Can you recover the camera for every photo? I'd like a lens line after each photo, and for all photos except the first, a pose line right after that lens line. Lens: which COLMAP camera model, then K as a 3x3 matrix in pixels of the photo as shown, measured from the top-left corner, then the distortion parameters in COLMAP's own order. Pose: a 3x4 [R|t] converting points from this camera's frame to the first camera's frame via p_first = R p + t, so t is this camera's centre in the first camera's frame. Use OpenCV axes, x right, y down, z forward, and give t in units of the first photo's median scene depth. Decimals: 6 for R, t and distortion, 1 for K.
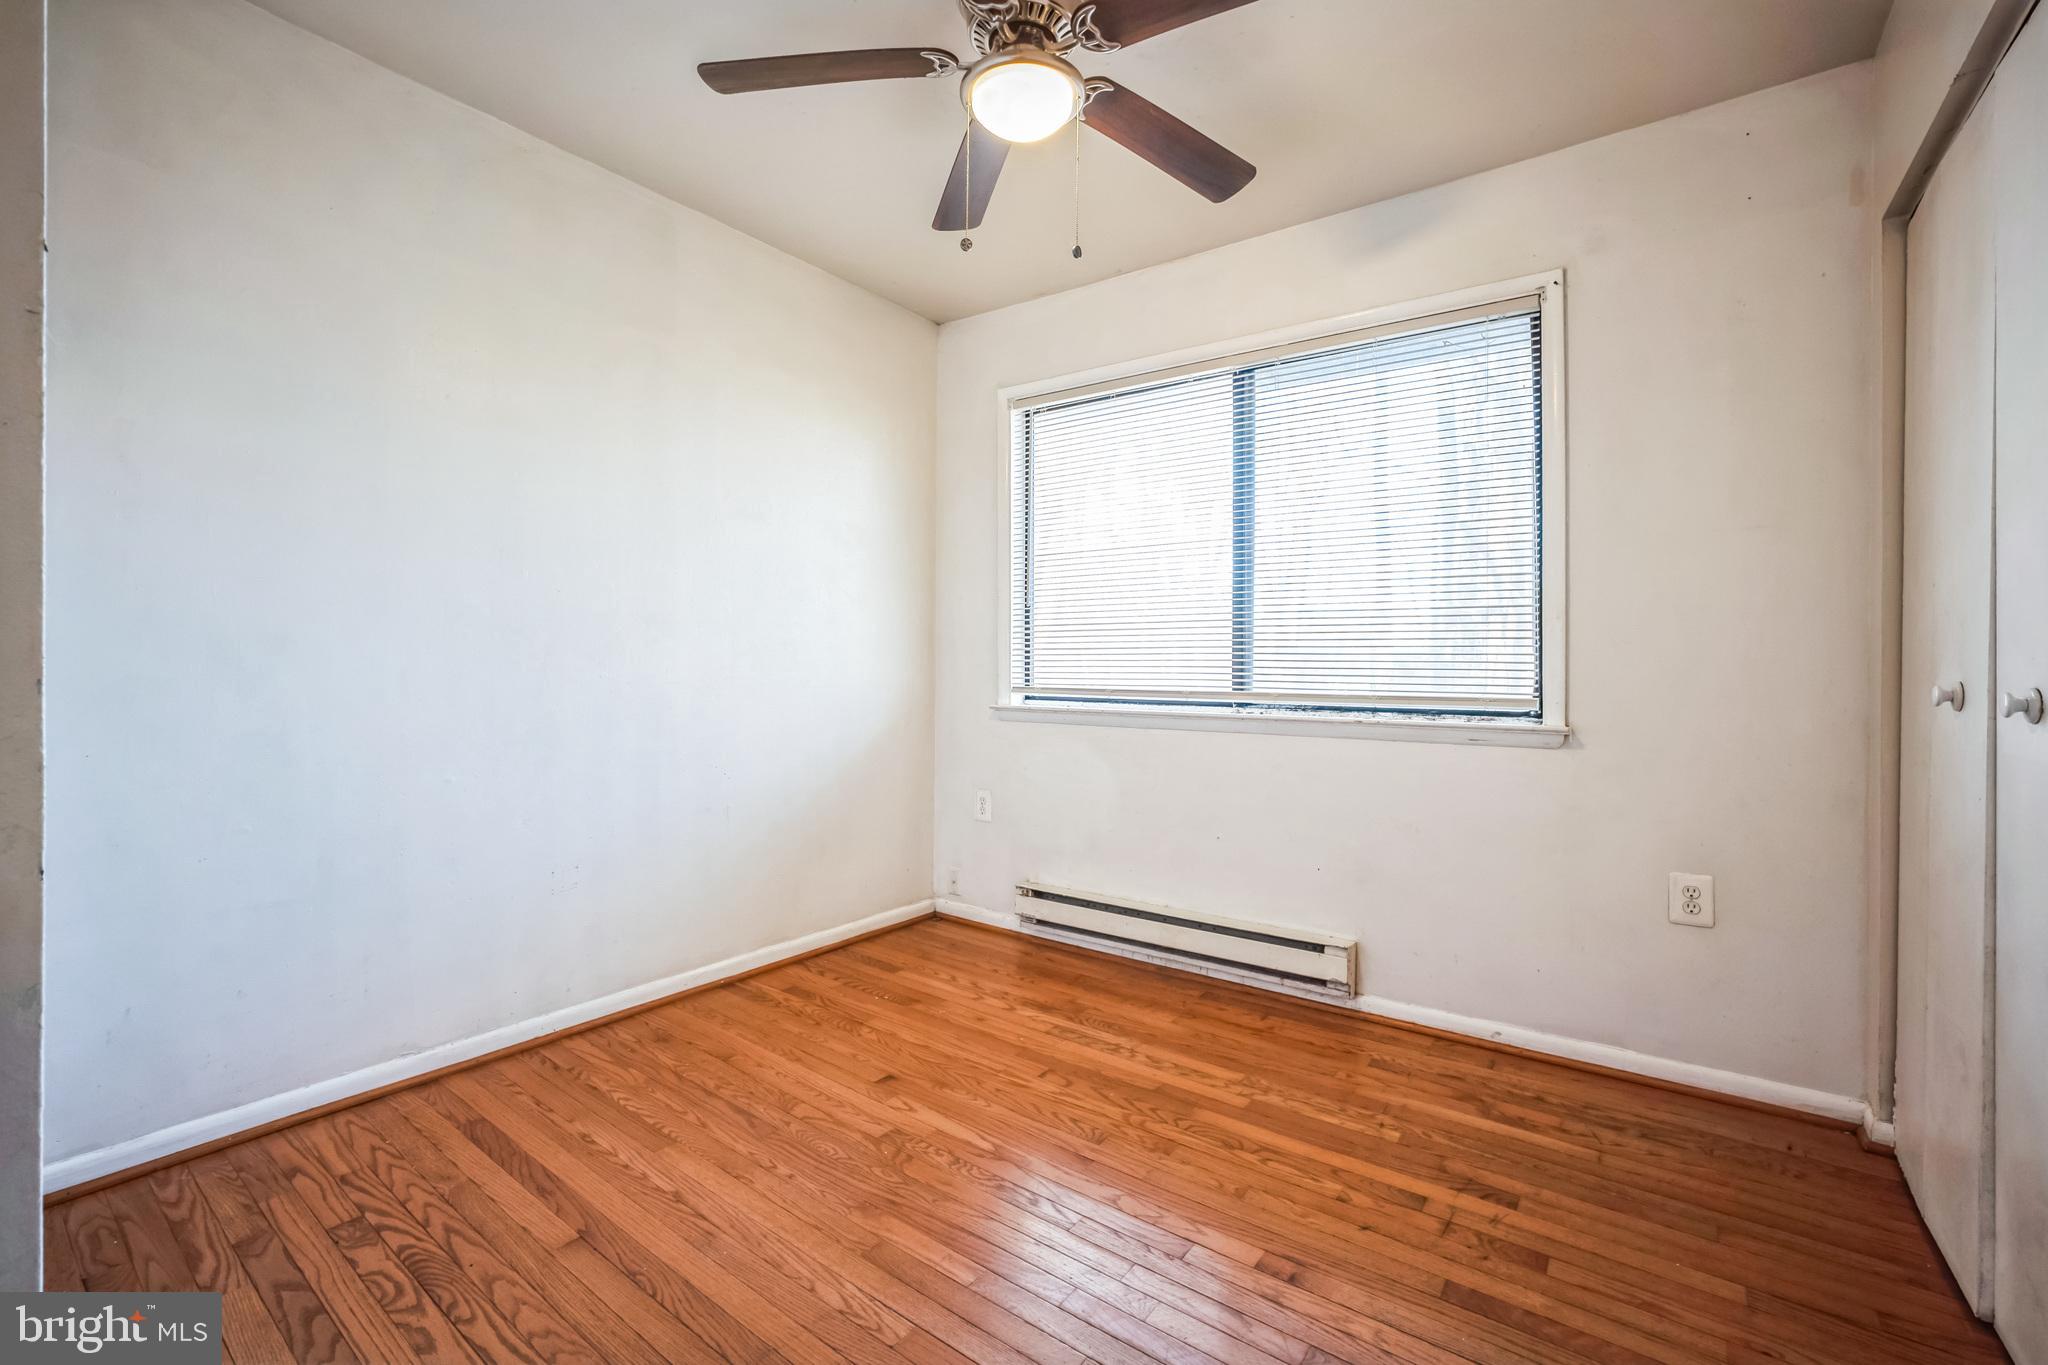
lens RADIAL K [[875.8, 0, 1021.5], [0, 875.8, 690.0], [0, 0, 1]] dist [-0.032374, 0.012095]
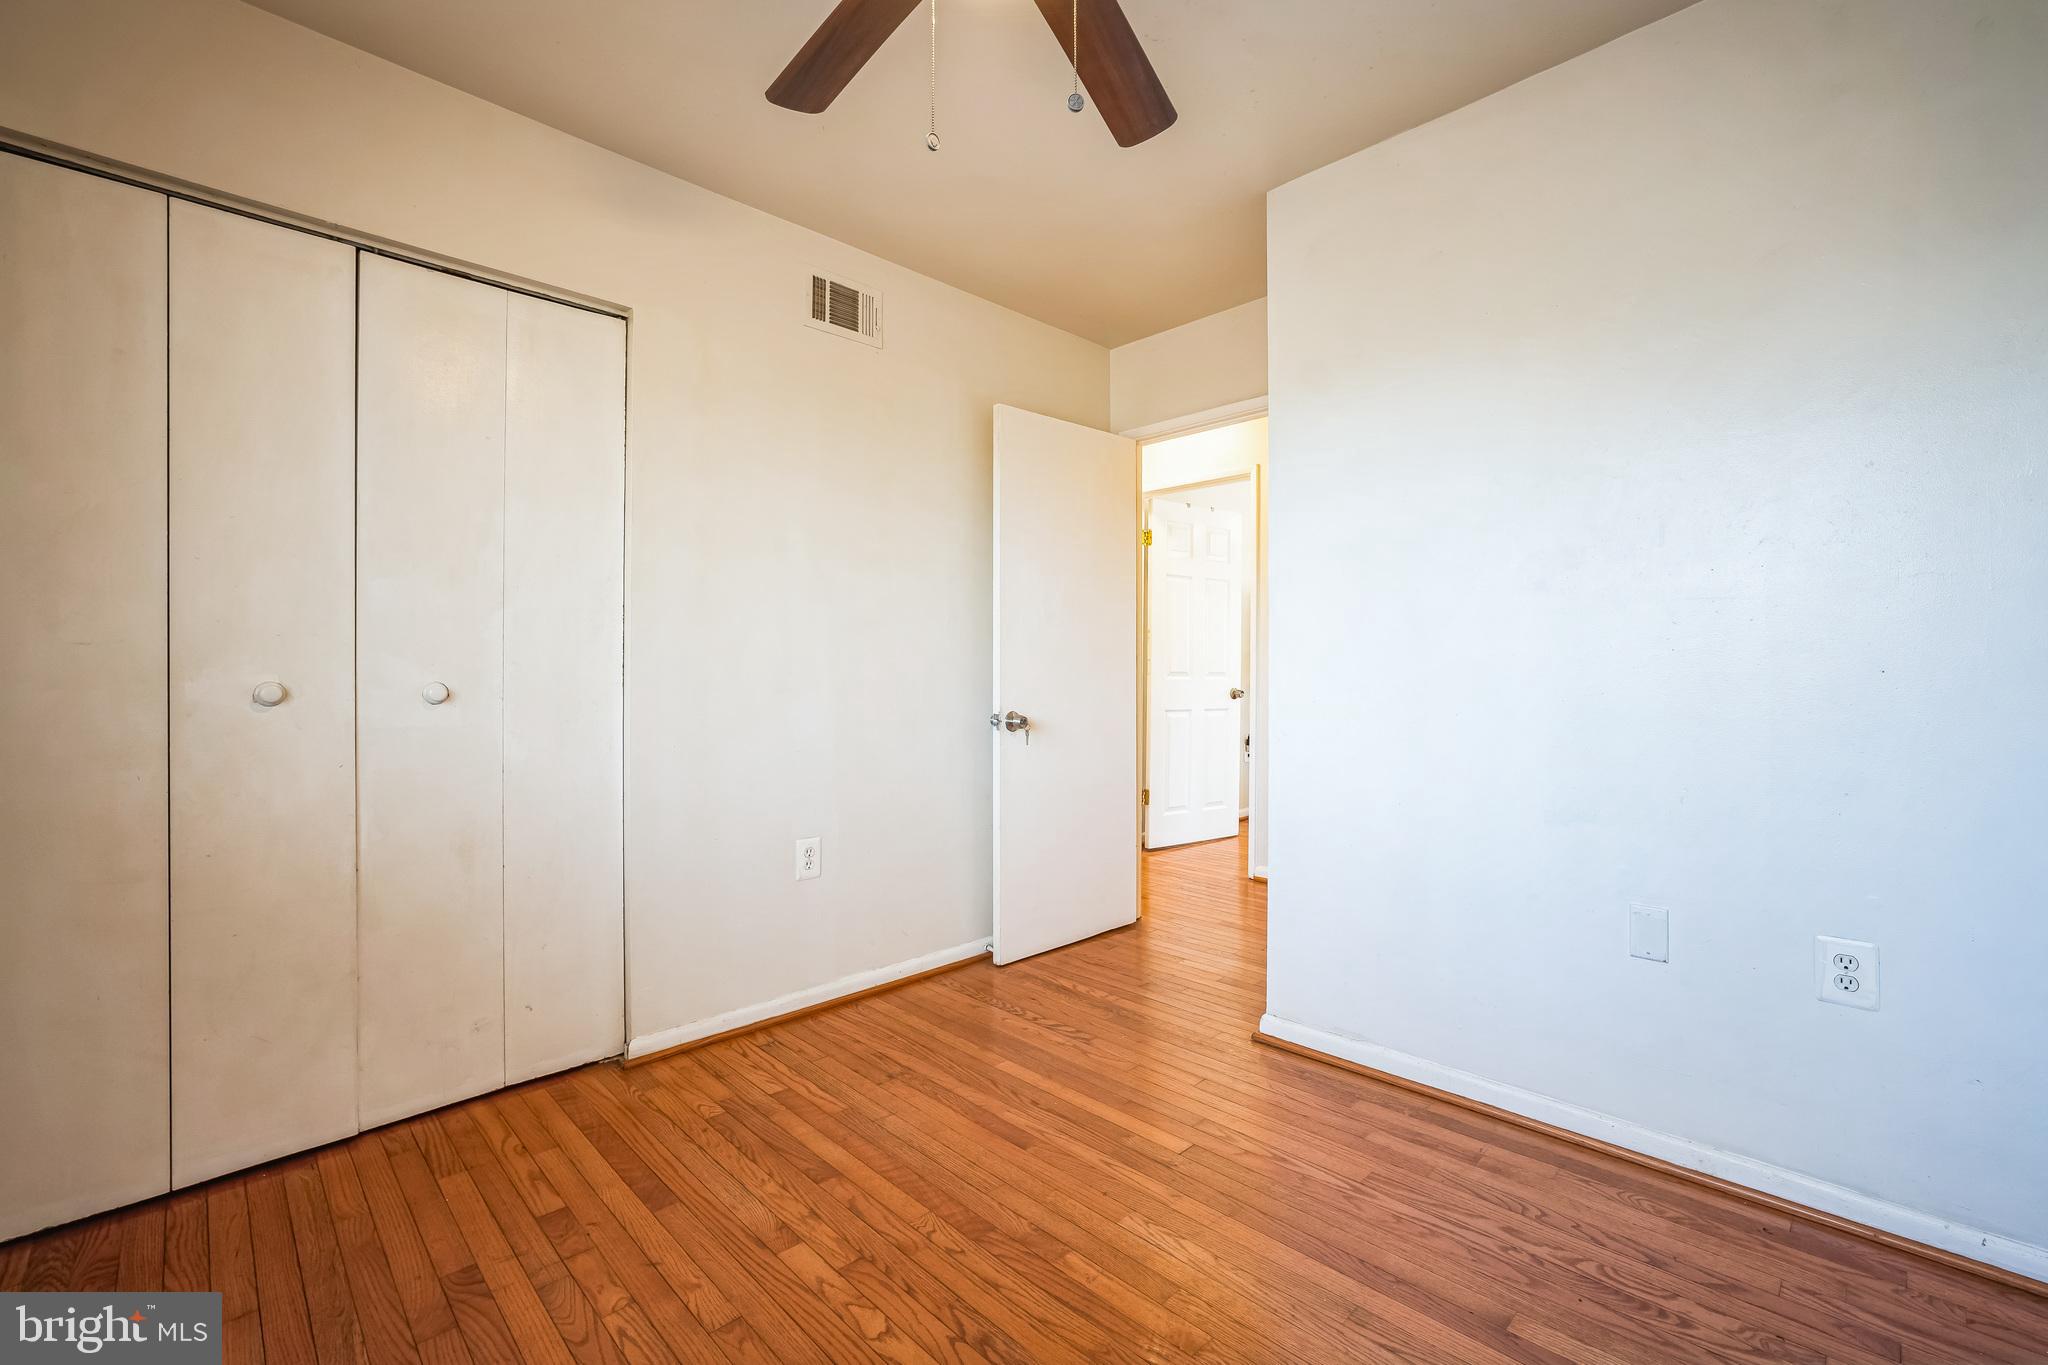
lens RADIAL K [[875.8, 0, 1021.5], [0, 875.8, 690.0], [0, 0, 1]] dist [-0.032374, 0.012095]
pose [[-0.986356, -0.015834, 0.163865, -0.159459], [-0.002364, 0.996624, 0.082071, -0.096437], [-0.164611, 0.080564, -0.983063, 1.939891]]
